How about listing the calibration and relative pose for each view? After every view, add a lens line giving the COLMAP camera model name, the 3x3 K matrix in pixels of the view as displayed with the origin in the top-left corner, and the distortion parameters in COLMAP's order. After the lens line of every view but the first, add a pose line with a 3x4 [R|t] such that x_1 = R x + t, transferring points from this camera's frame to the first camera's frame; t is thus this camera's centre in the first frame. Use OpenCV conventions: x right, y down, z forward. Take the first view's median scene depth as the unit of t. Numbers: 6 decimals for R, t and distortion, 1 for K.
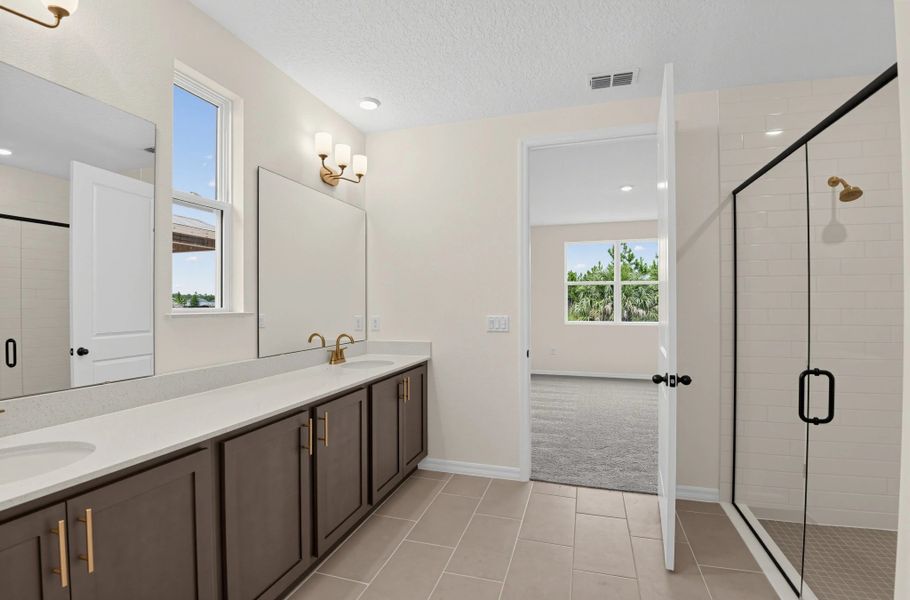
lens RADIAL K [[439.2, 0, 456.3], [0, 439.2, 305.2], [0, 0, 1]] dist [-0.000721, -0.000152]
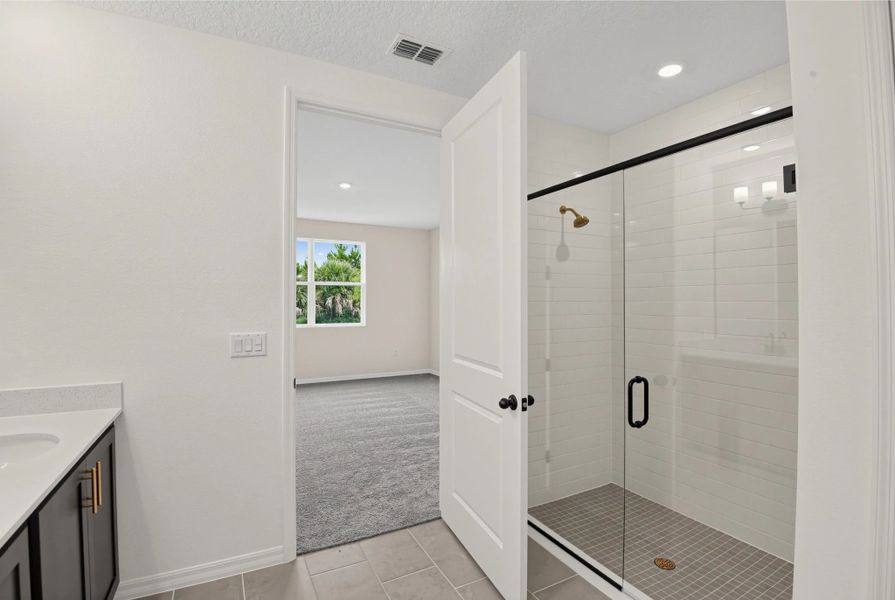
lens RADIAL K [[422.6, 0, 444.4], [0, 422.6, 295.8], [0, 0, 1]] dist [-0.016371, -0.014262]
pose [[0.717657, 0.010513, 0.696318, -0.144676], [0.000019, 0.999886, -0.015115, -0.023266], [-0.696397, 0.010861, 0.717574, 0.329586]]
